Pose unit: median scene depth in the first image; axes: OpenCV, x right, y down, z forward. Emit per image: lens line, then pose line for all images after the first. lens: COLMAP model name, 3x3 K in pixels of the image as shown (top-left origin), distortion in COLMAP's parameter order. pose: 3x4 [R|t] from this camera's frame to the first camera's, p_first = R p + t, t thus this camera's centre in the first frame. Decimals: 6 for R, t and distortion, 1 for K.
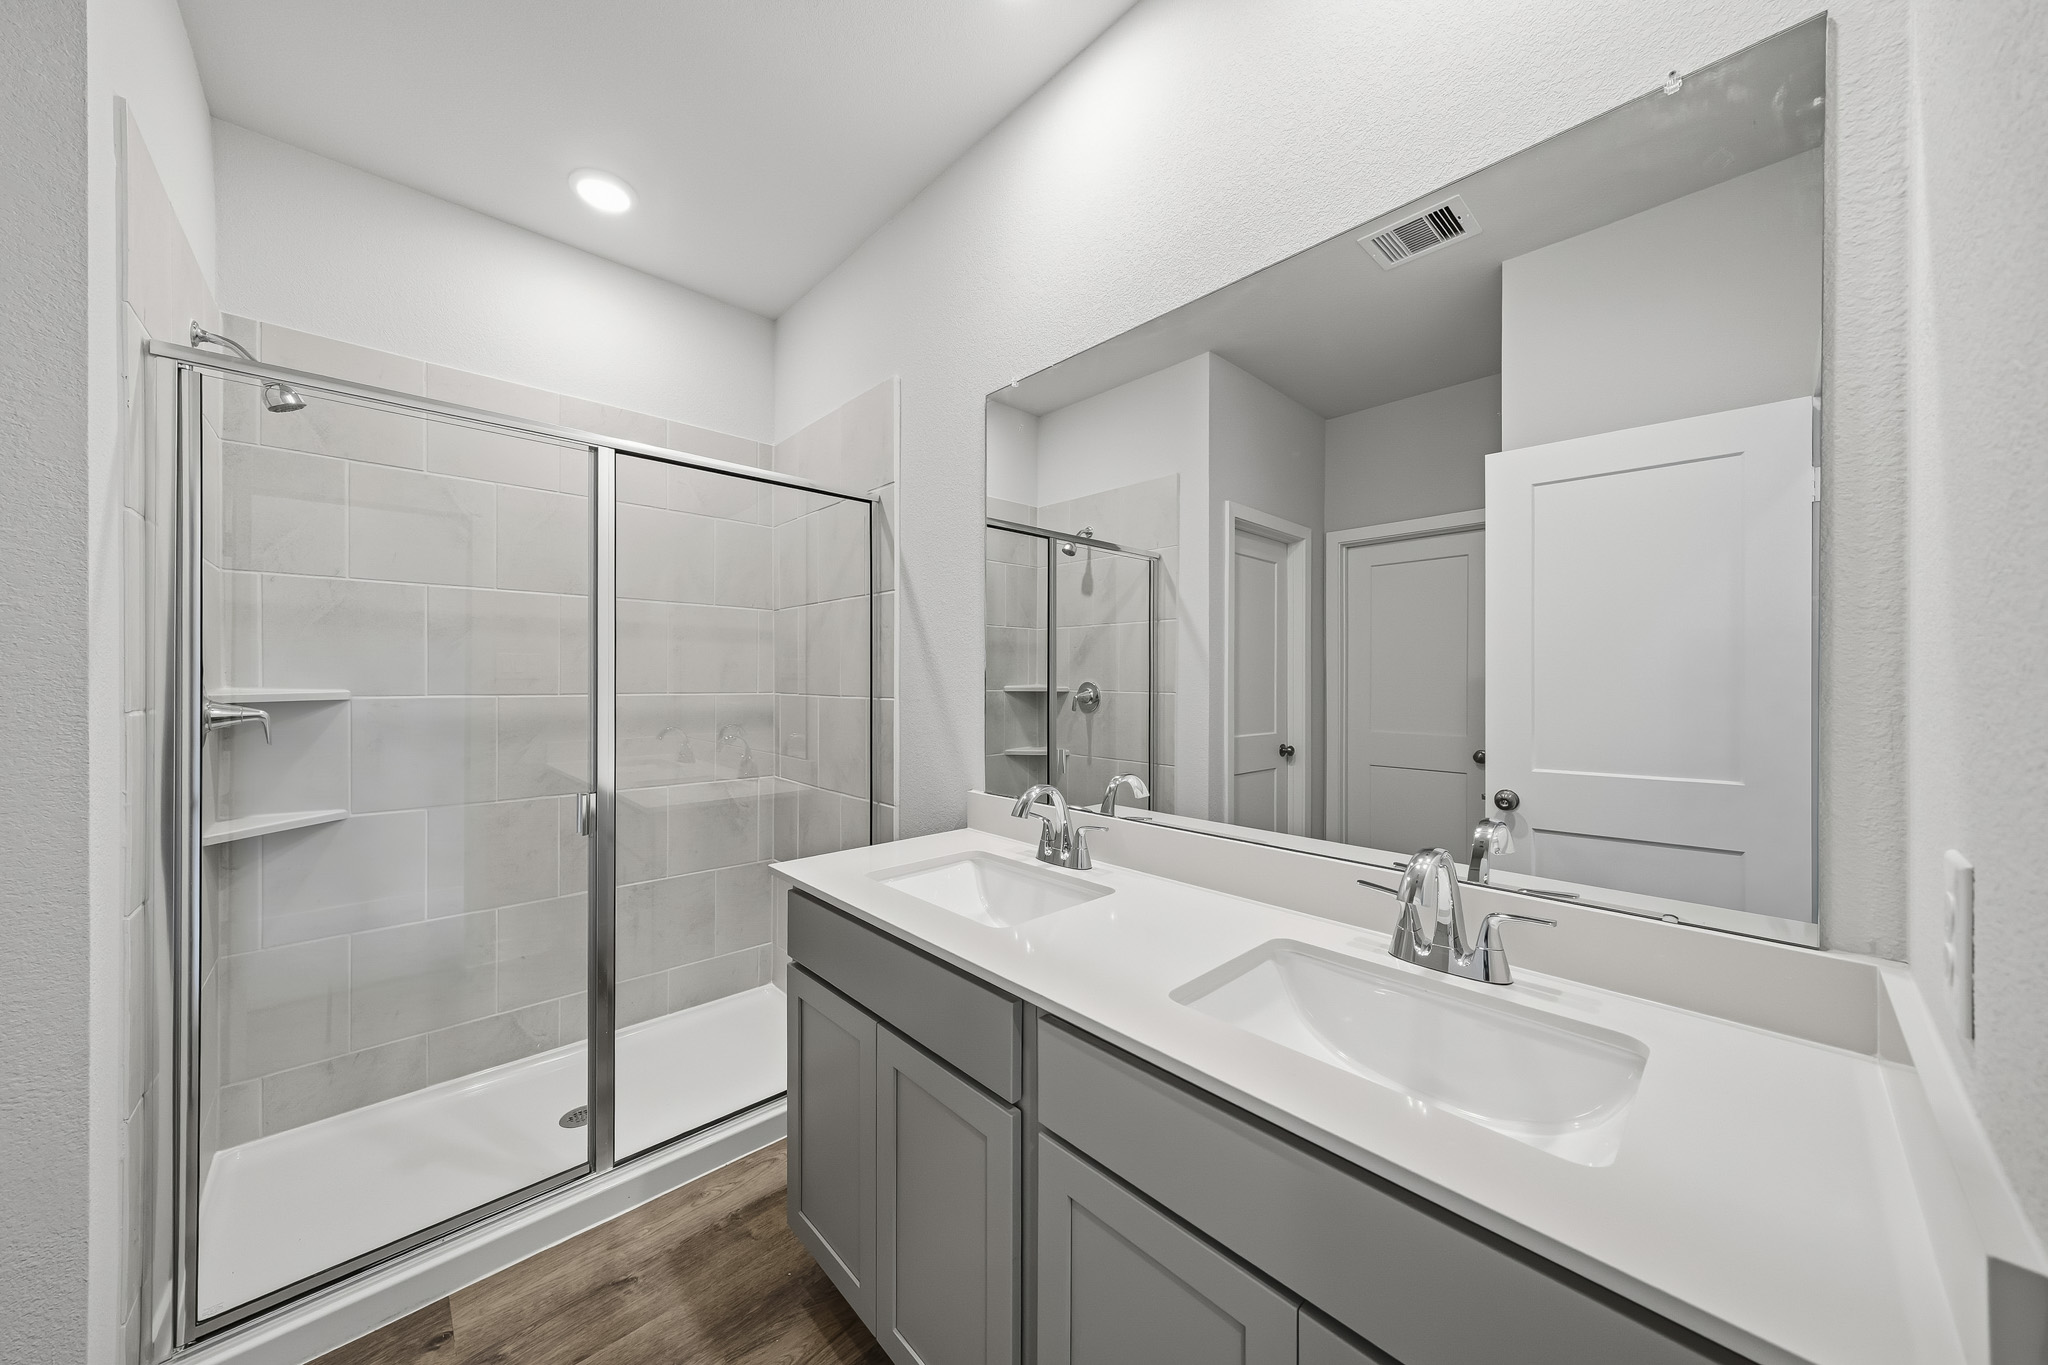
lens RADIAL K [[1004.8, 0, 1016.0], [0, 1004.8, 683.2], [0, 0, 1]] dist [-0.000395, -0.000013]
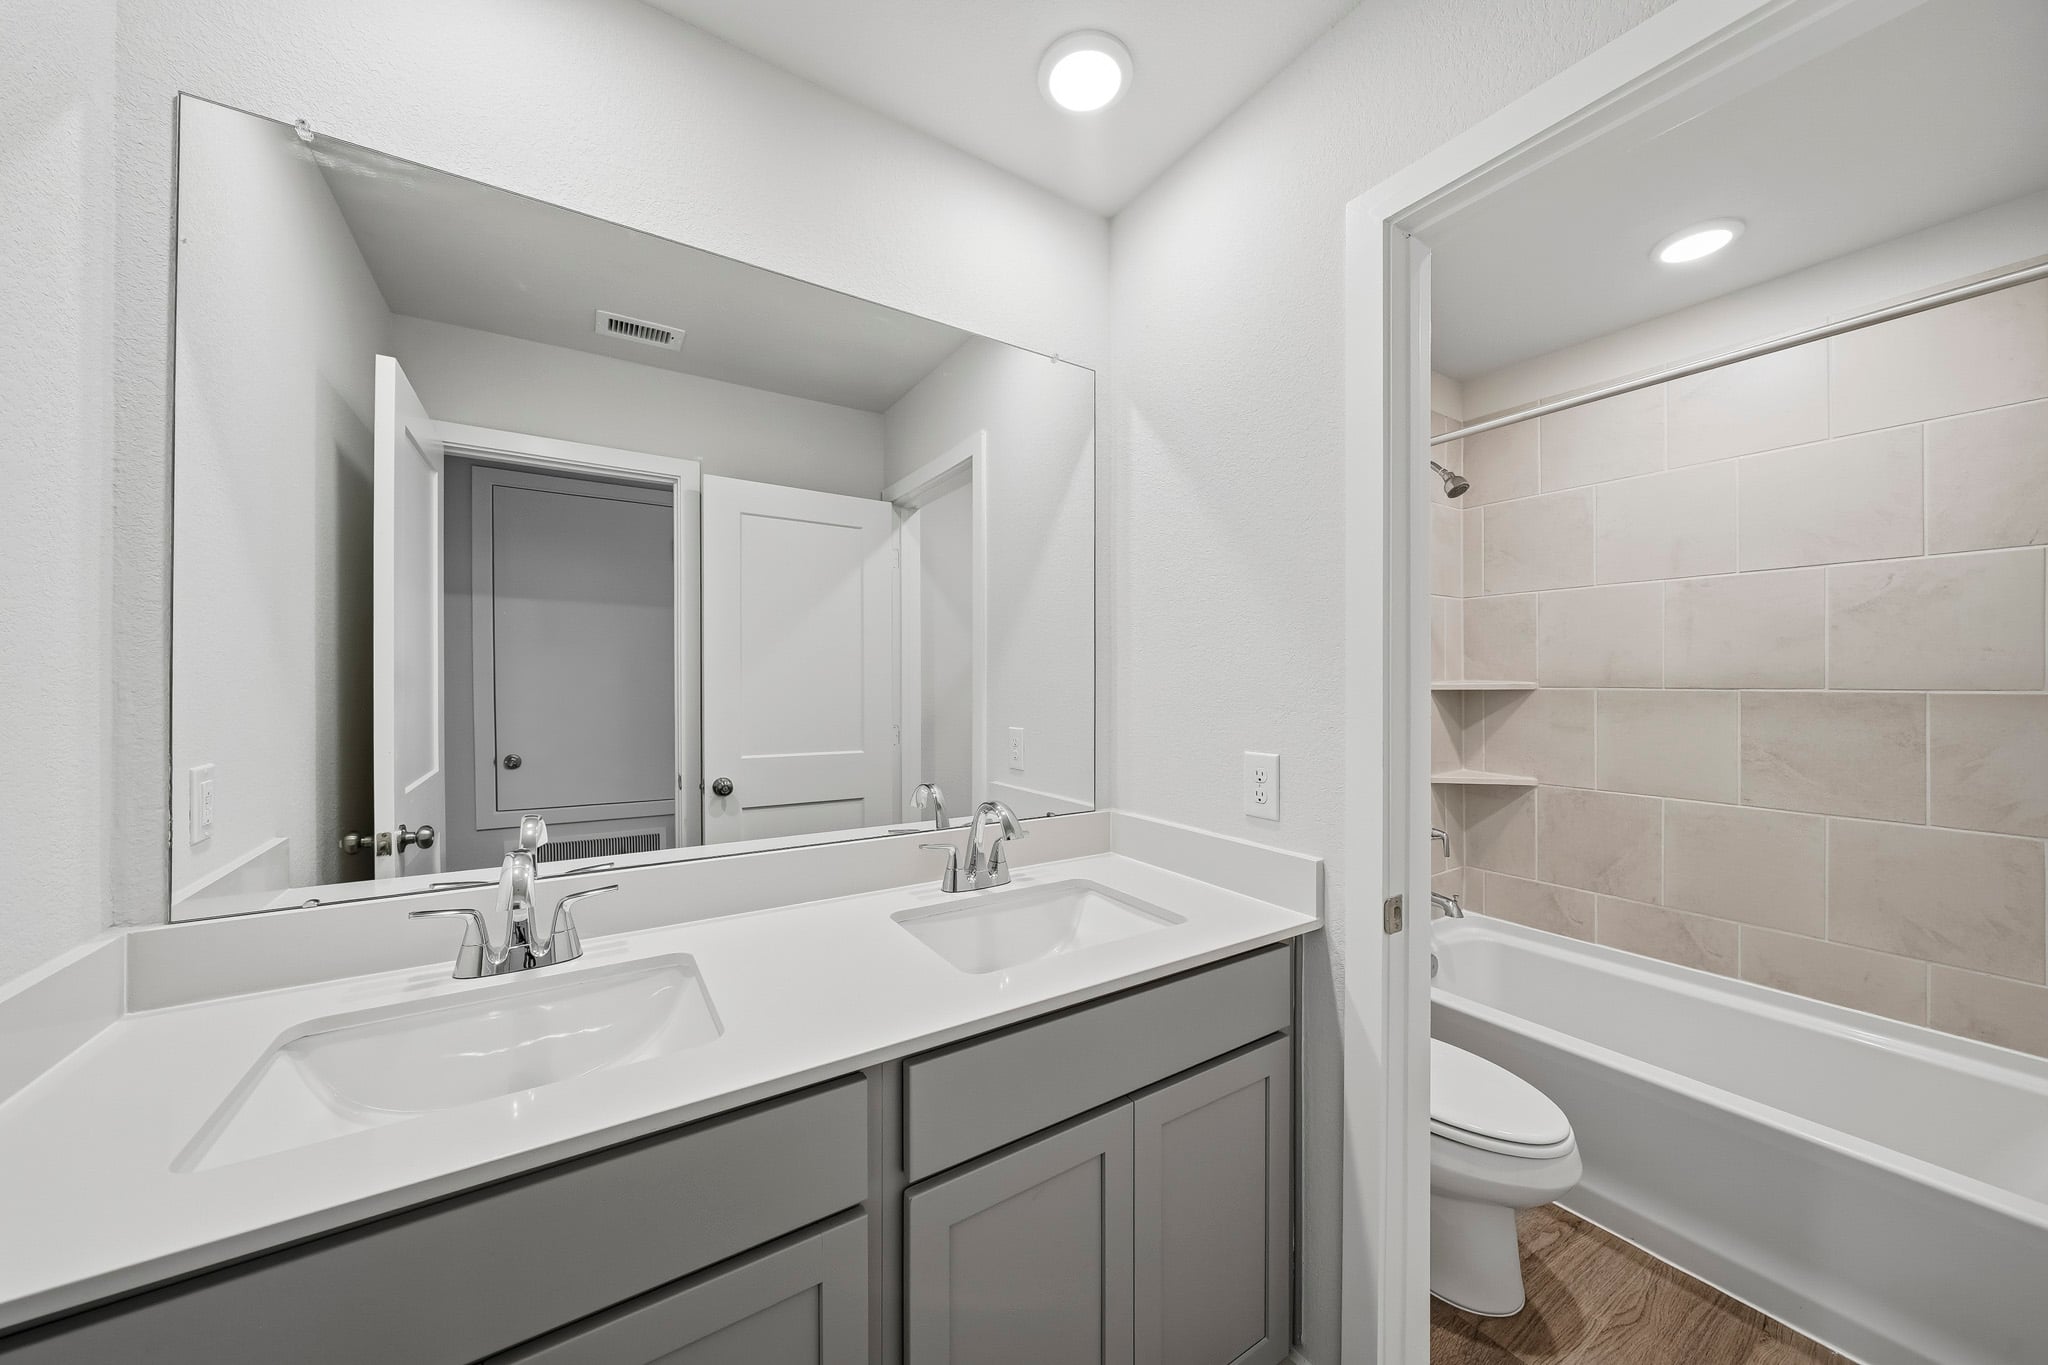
lens RADIAL K [[733.7, 0, 1021.5], [0, 733.7, 682.4], [0, 0, 1]] dist [-0.000918, -0.000148]
pose [[0.010682, -0.001877, 0.999941, -0.441054], [0.010594, 0.999942, 0.001764, -0.015707], [-0.999887, 0.010575, 0.010702, 0.606478]]
